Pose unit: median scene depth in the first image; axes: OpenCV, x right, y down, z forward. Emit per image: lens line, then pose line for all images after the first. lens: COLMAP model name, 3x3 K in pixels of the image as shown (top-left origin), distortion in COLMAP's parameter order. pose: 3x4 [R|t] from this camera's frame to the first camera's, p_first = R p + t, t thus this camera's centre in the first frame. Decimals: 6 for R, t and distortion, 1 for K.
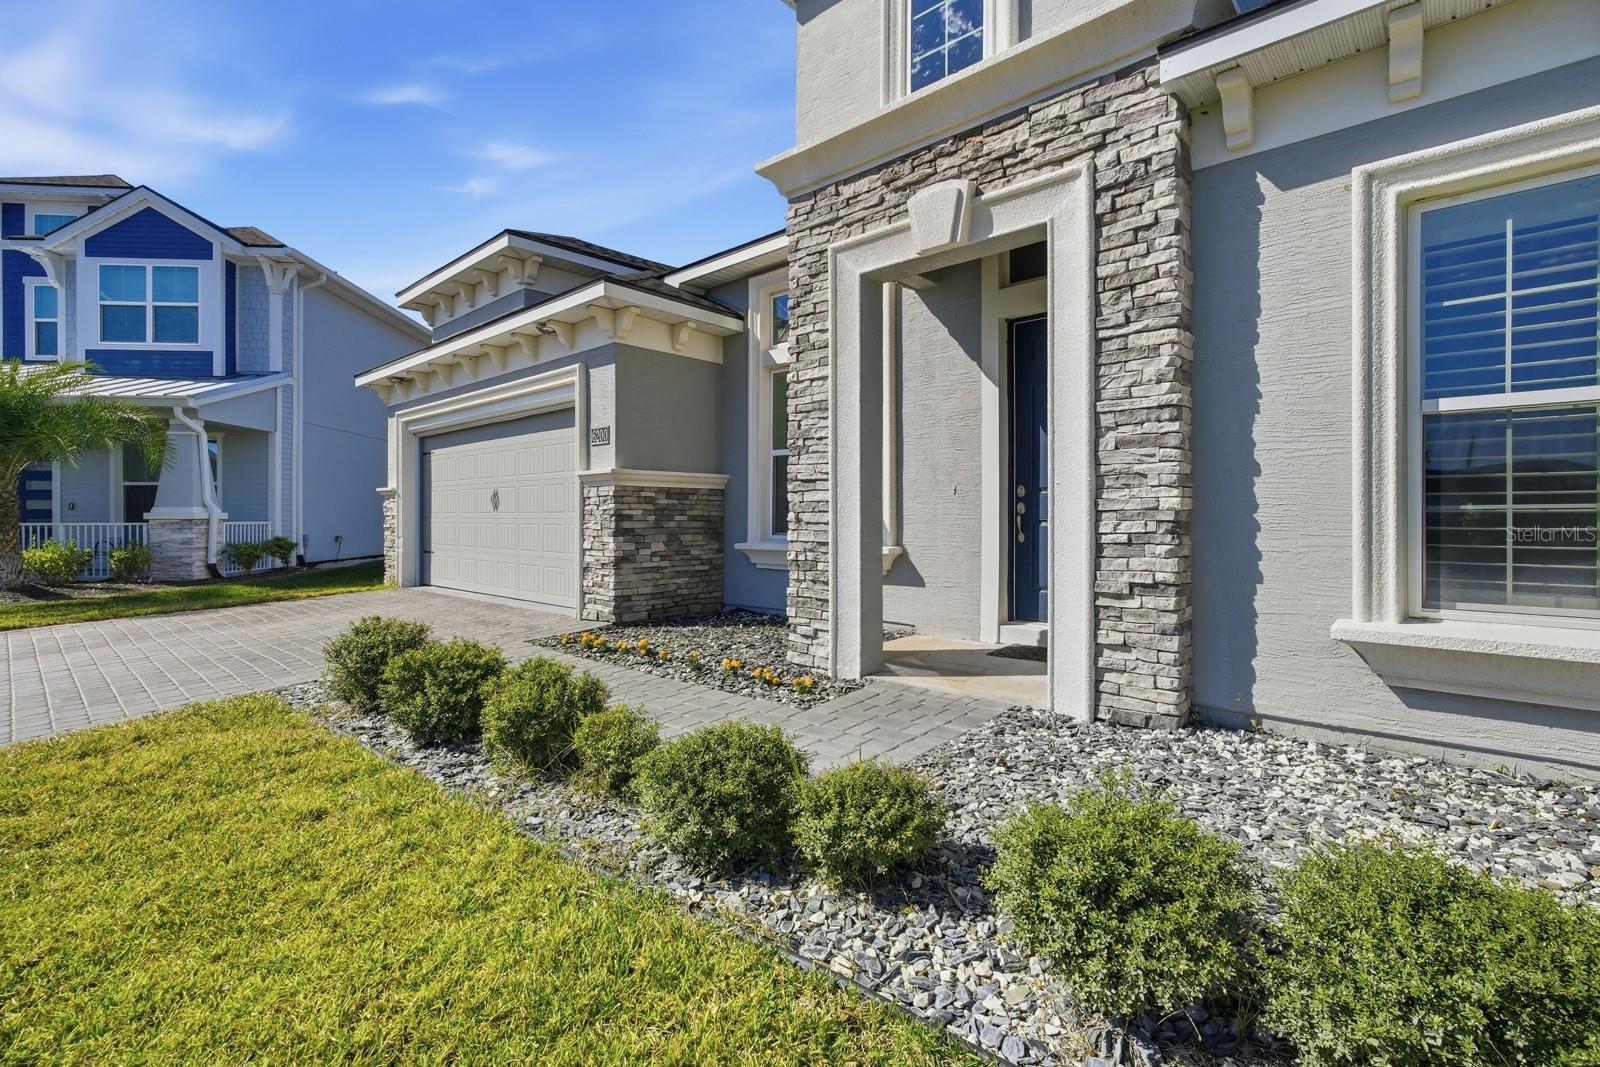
lens RADIAL K [[730.4, 0, 799.8], [0, 730.4, 515.1], [0, 0, 1]] dist [-0.012692, 0.005545]
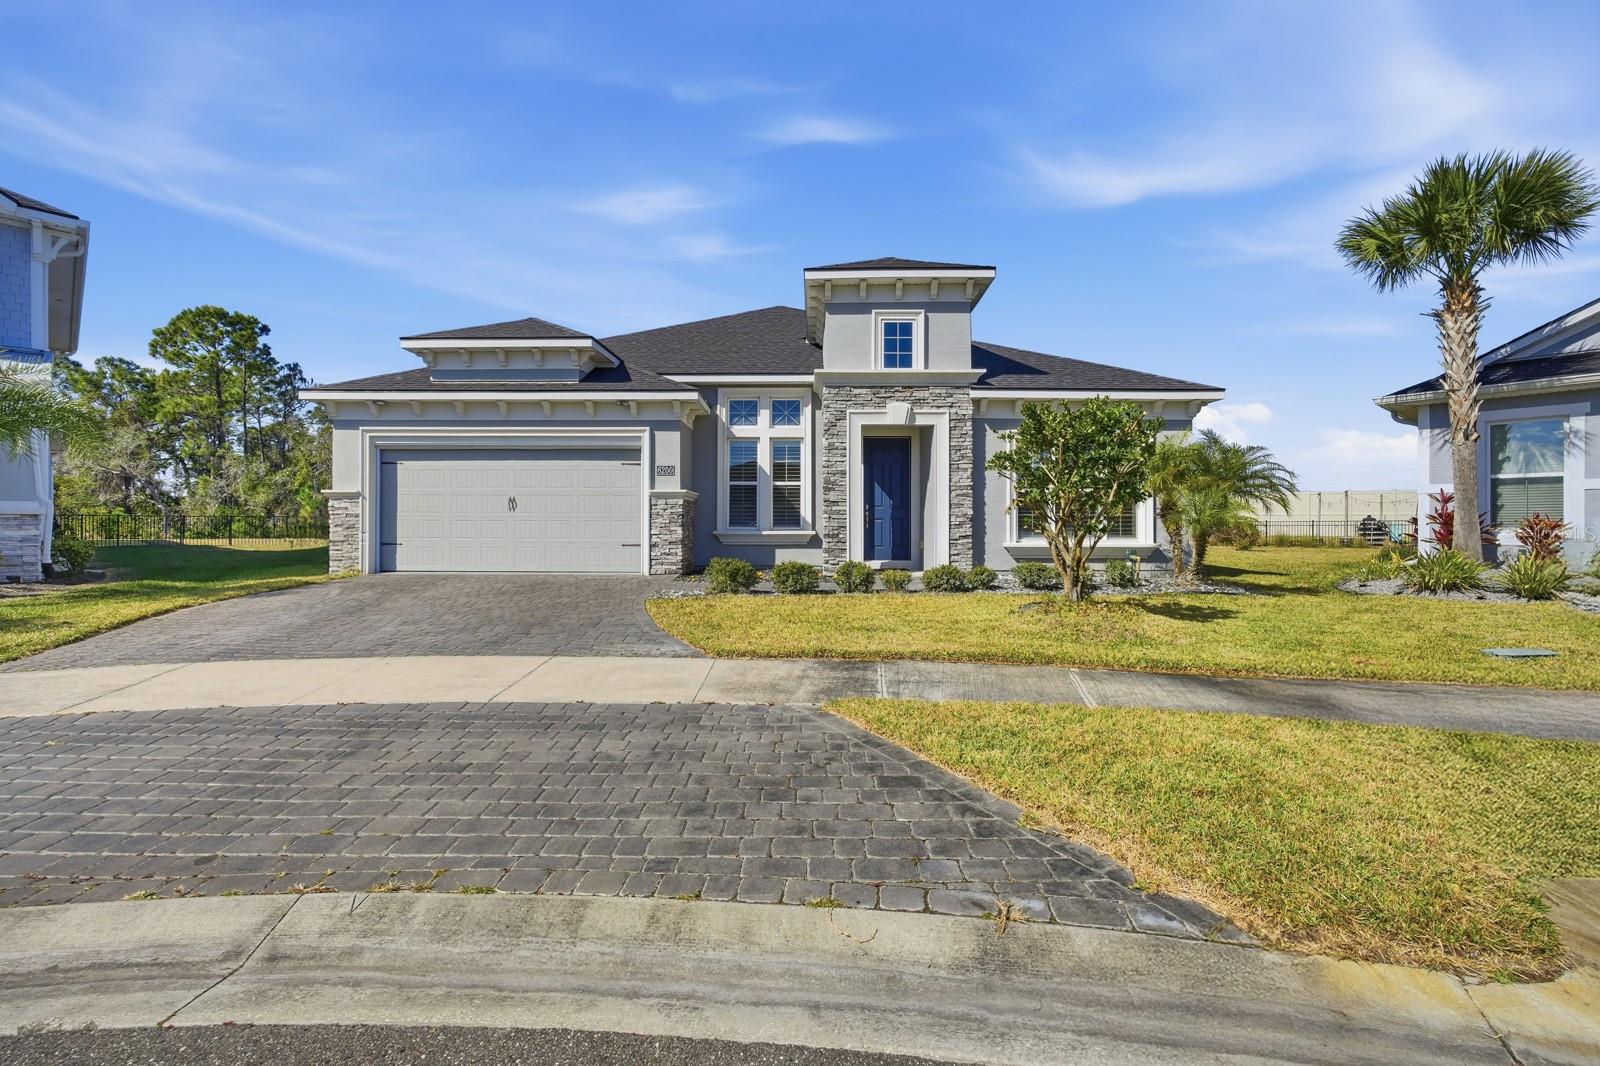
lens RADIAL K [[730.4, 0, 793.9], [0, 730.4, 517.6], [0, 0, 1]] dist [-0.012692, 0.005545]
pose [[0.750415, 0.011506, 0.660867, -1.761564], [-0.004724, 0.999916, -0.012045, 0.038366], [-0.660950, 0.005917, 0.750406, -0.784071]]
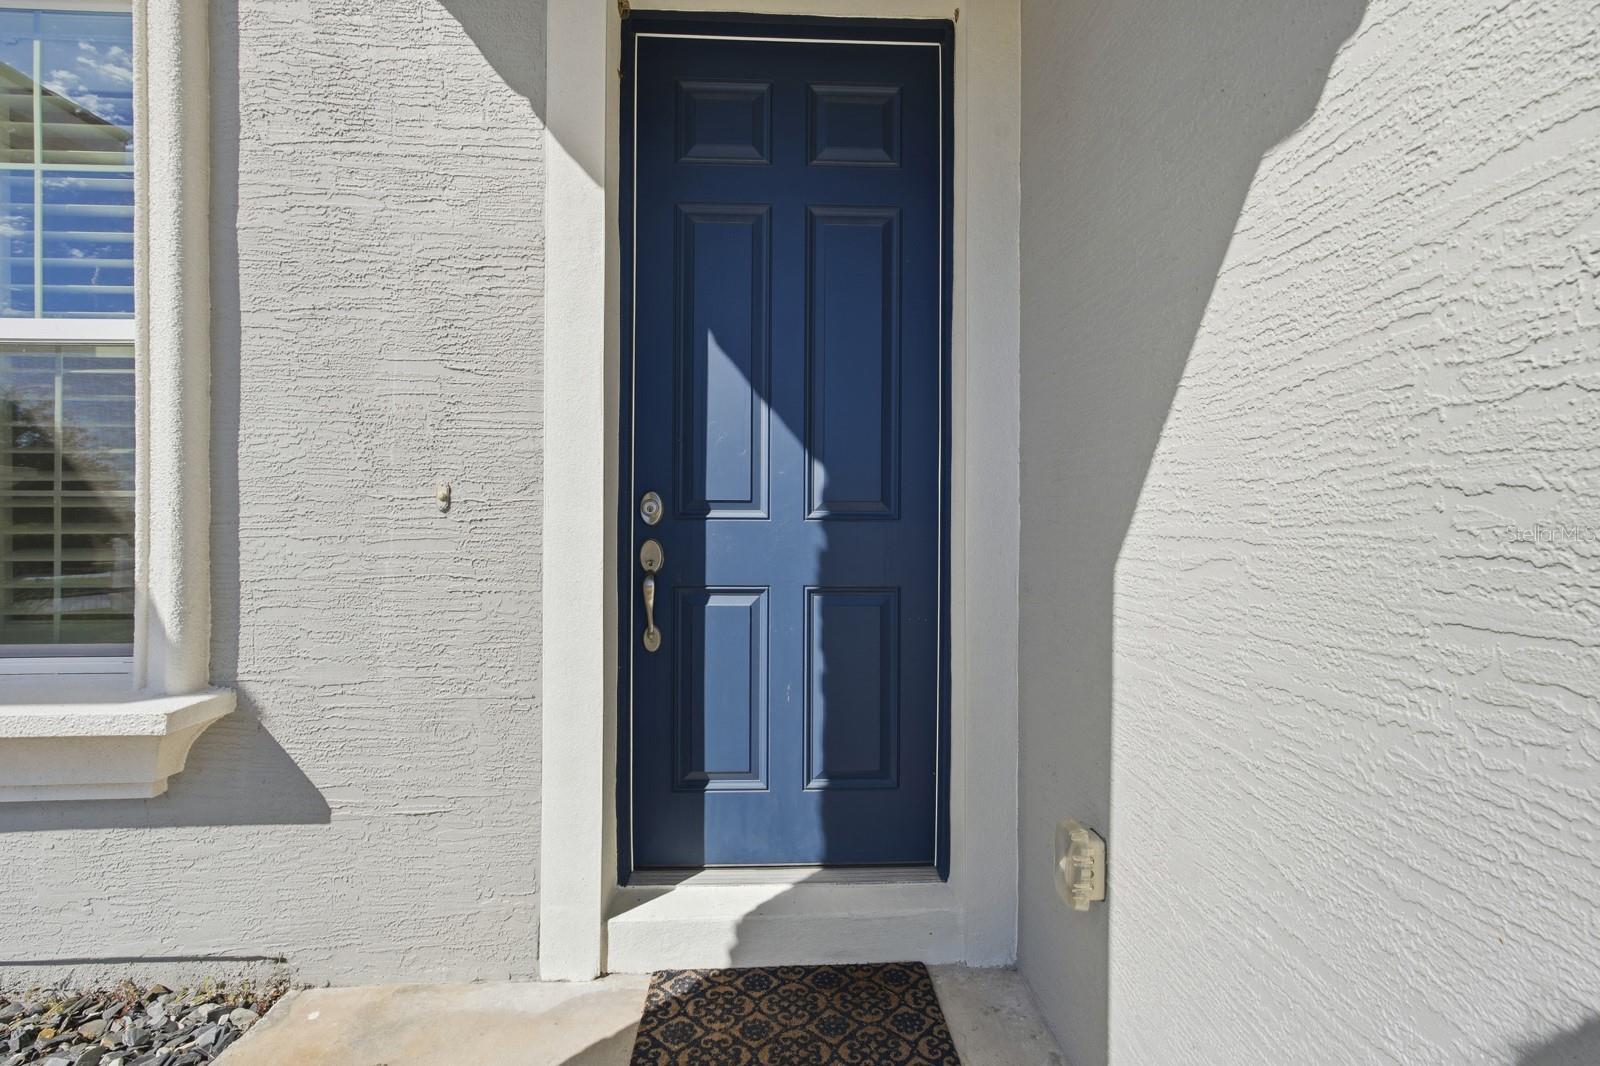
lens RADIAL K [[730.4, 0, 800.0], [0, 730.4, 533.9], [0, 0, 1]] dist [-0.012692, 0.005545]
pose [[0.702028, 0.001559, 0.712147, 0.120284], [-0.005931, 0.999976, 0.003658, -0.026484], [-0.712124, -0.006792, 0.702021, 0.830766]]
